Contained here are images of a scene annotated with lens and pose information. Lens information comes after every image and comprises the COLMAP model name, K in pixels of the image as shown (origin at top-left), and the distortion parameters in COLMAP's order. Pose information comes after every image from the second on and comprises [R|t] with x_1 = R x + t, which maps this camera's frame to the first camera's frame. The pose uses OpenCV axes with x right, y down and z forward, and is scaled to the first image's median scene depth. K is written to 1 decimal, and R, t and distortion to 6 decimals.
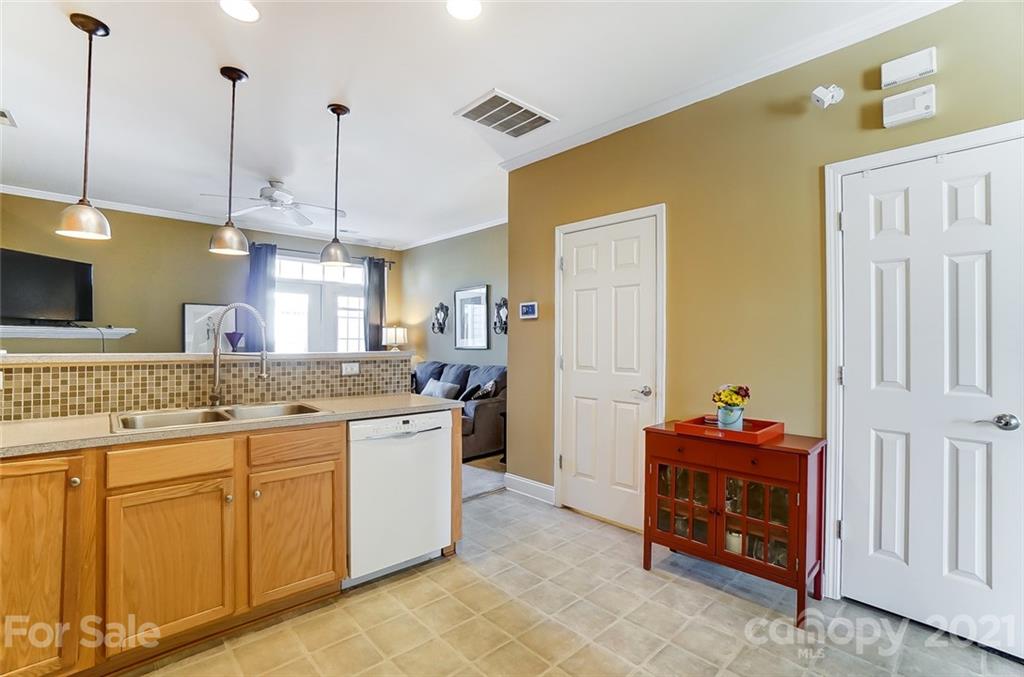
lens RADIAL K [[457.9, 0, 489.7], [0, 457.9, 332.8], [0, 0, 1]] dist [-0.045291, 0.008742]
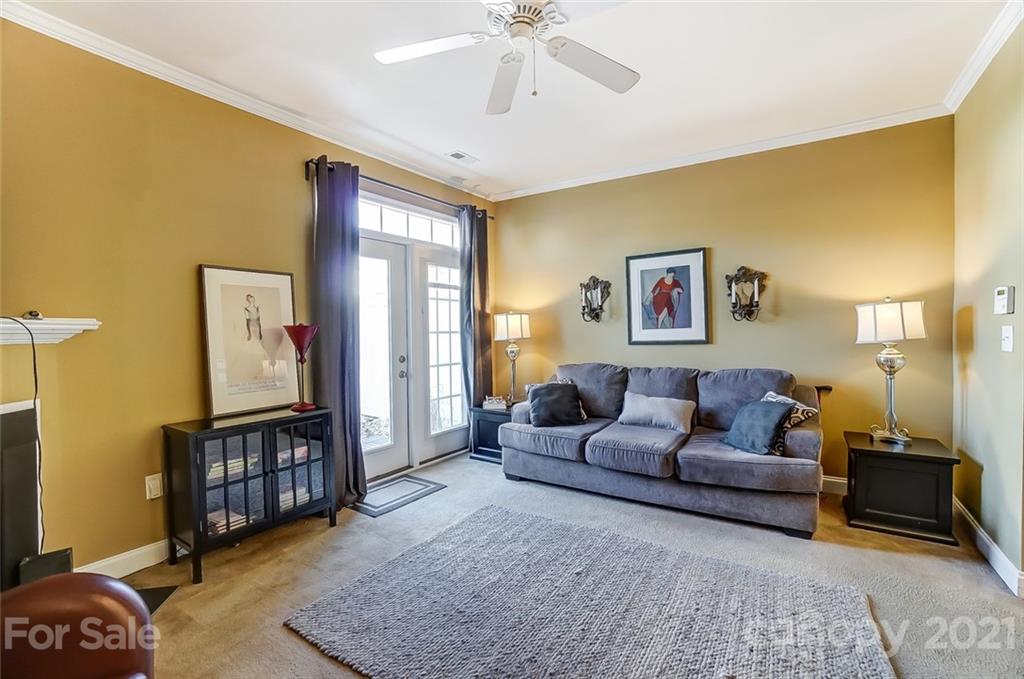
lens RADIAL K [[457.9, 0, 510.6], [0, 457.9, 333.8], [0, 0, 1]] dist [-0.045291, 0.008742]
pose [[0.968818, -0.020934, 0.246886, -0.378634], [0.014904, 0.999544, 0.026268, -0.000190], [-0.247323, -0.021769, 0.968688, 0.355388]]
